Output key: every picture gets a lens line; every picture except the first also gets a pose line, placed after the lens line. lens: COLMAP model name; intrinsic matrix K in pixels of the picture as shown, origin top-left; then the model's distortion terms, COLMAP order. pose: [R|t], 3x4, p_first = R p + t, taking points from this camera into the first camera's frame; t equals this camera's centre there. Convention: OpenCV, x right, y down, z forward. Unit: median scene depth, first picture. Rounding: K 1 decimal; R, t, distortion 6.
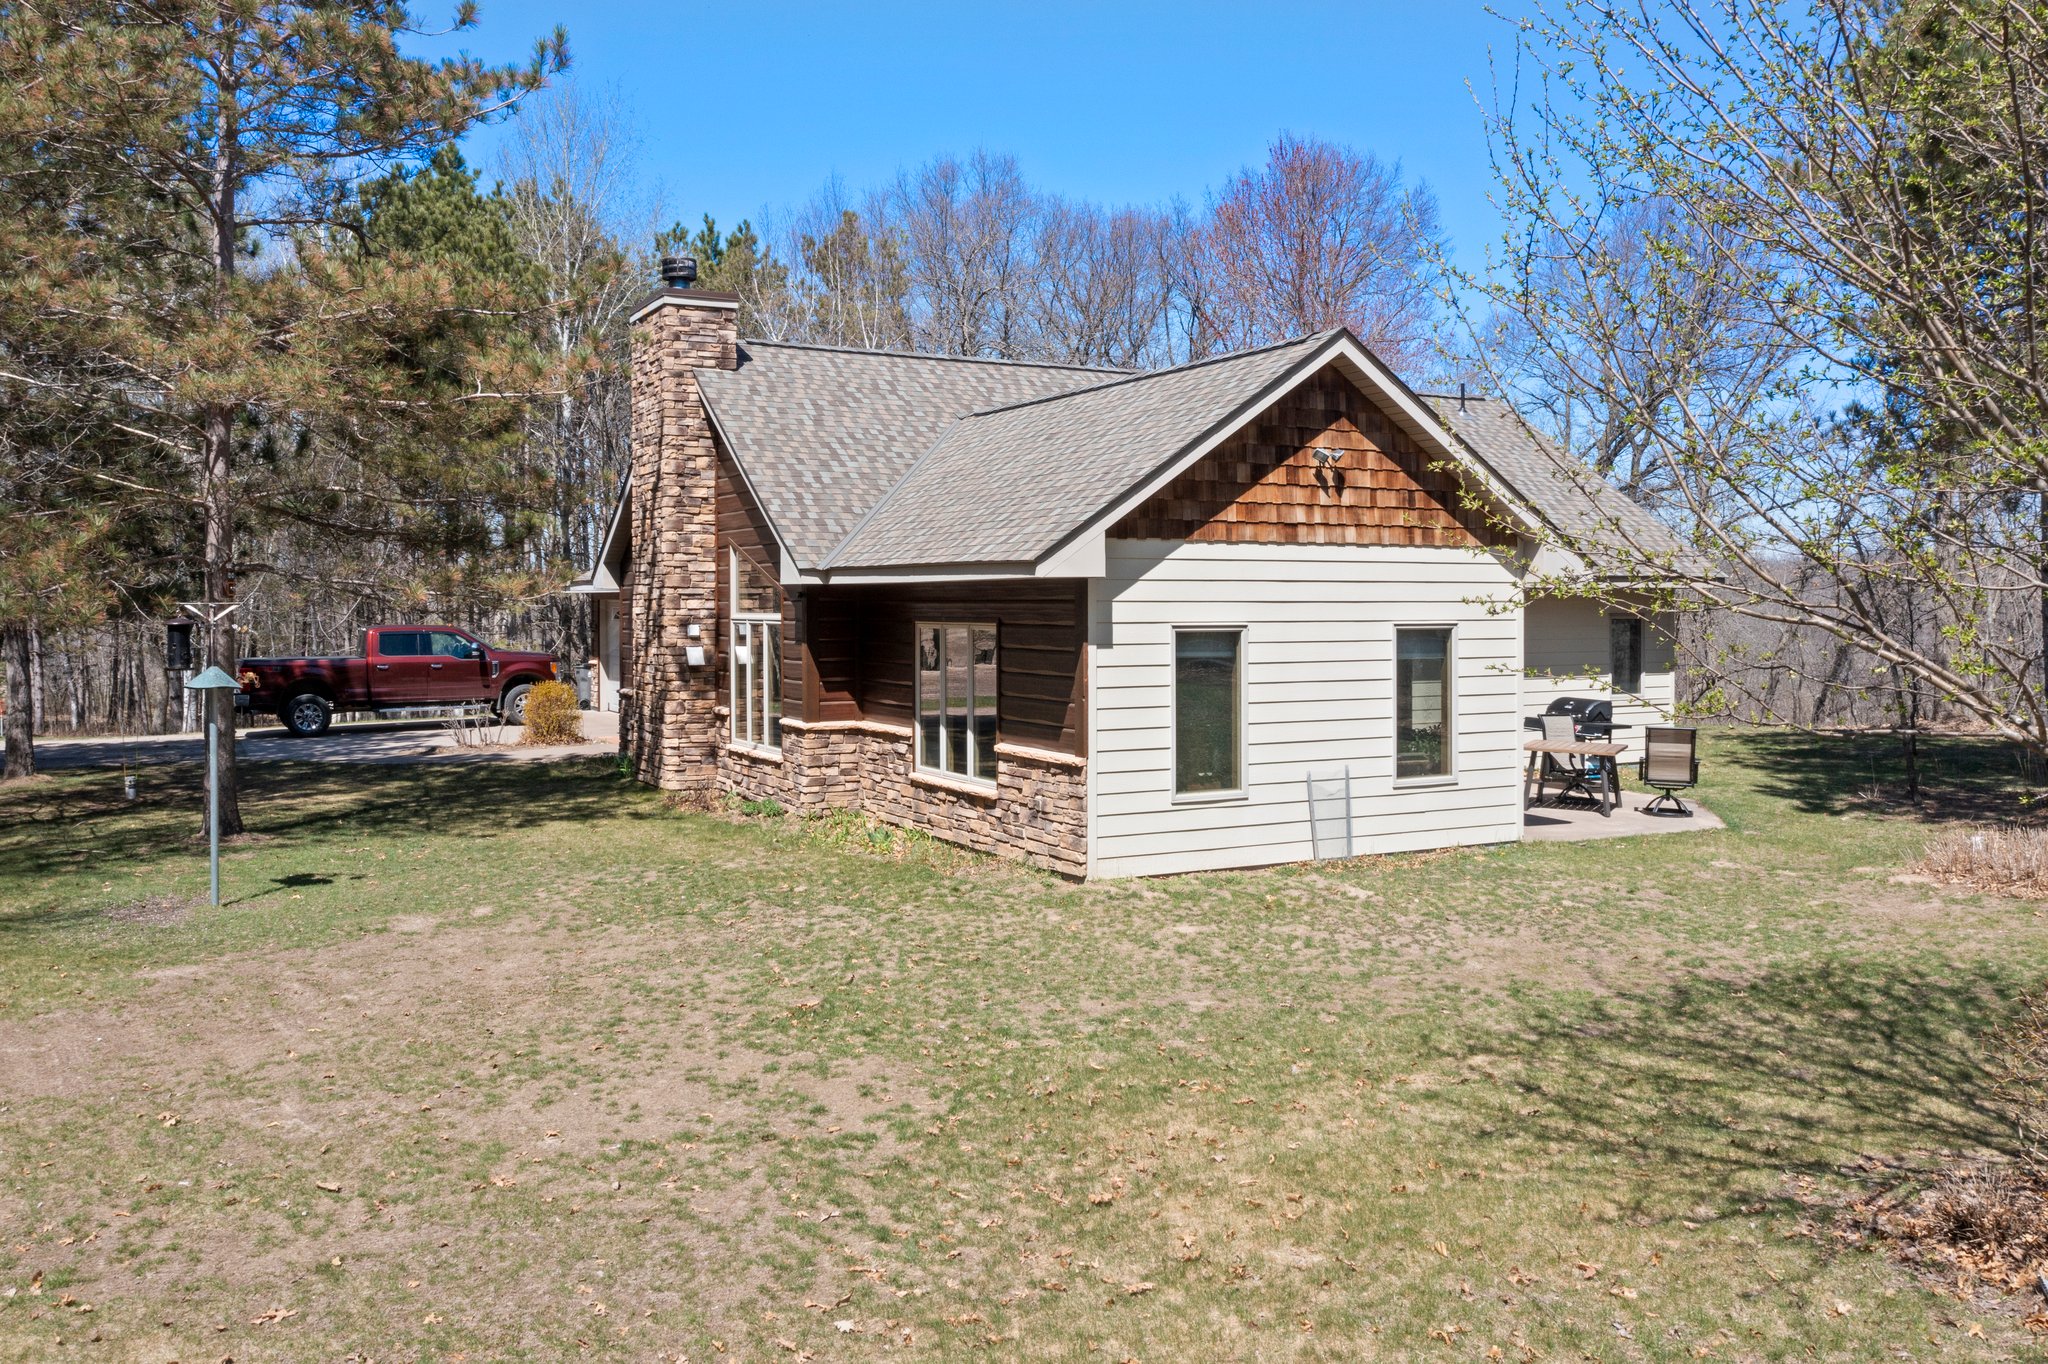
lens RADIAL K [[1666.3, 0, 1021.1], [0, 1666.3, 677.9], [0, 0, 1]] dist [-0.041142, 0.004689]
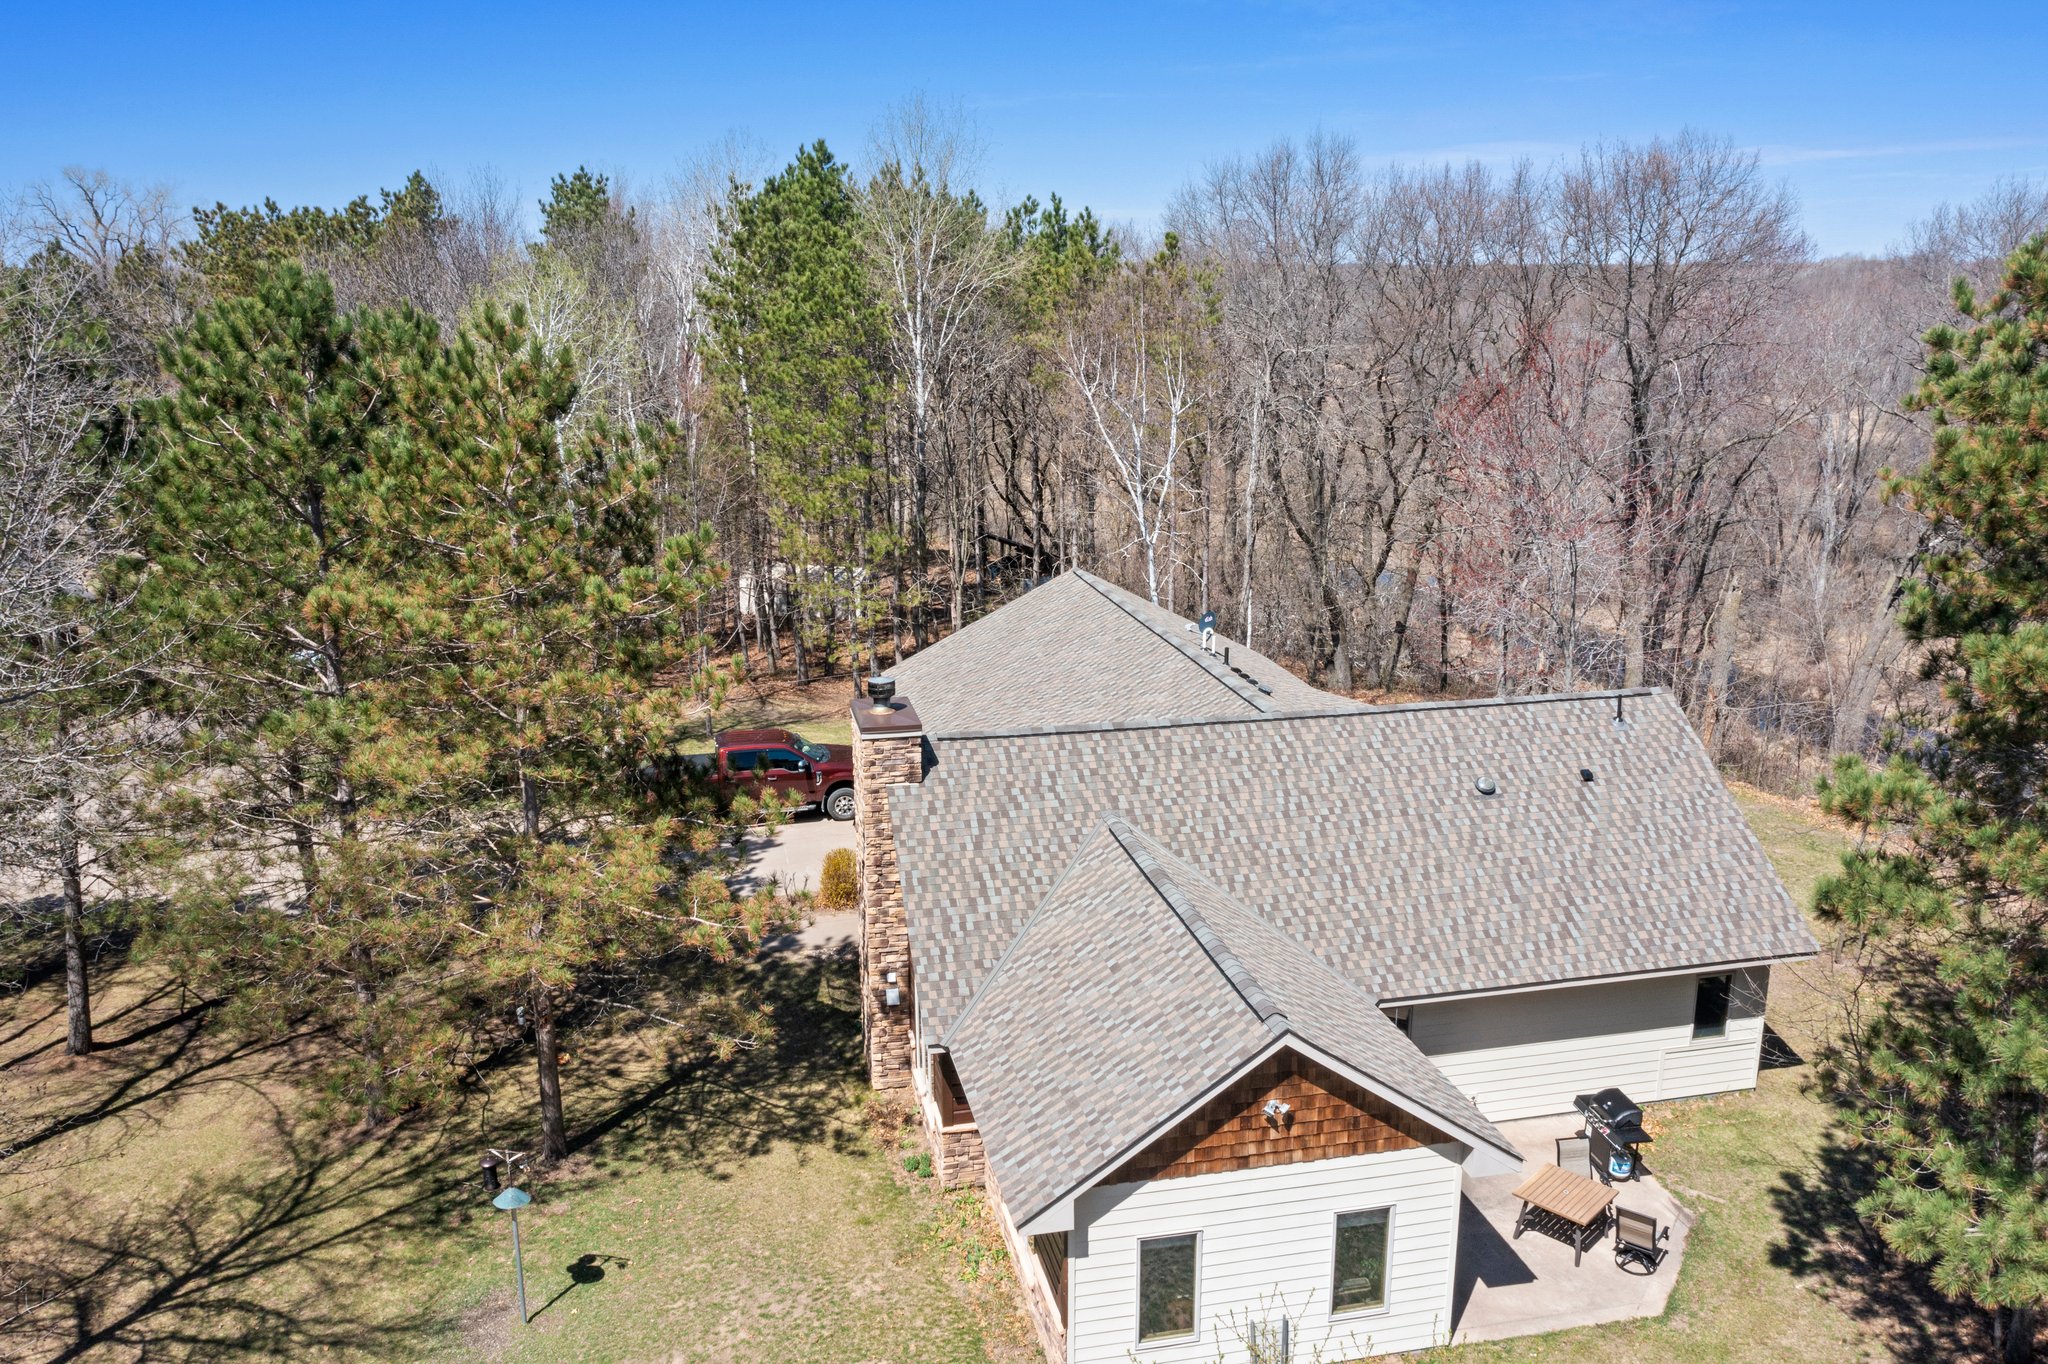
lens RADIAL K [[1666.3, 0, 1026.7], [0, 1666.3, 682.3], [0, 0, 1]] dist [-0.041142, 0.004689]
pose [[0.959894, 0.070593, -0.271330, 0.306963], [-0.002100, 0.969565, 0.244826, -0.725858], [0.280355, -0.234438, 0.930828, -0.162174]]
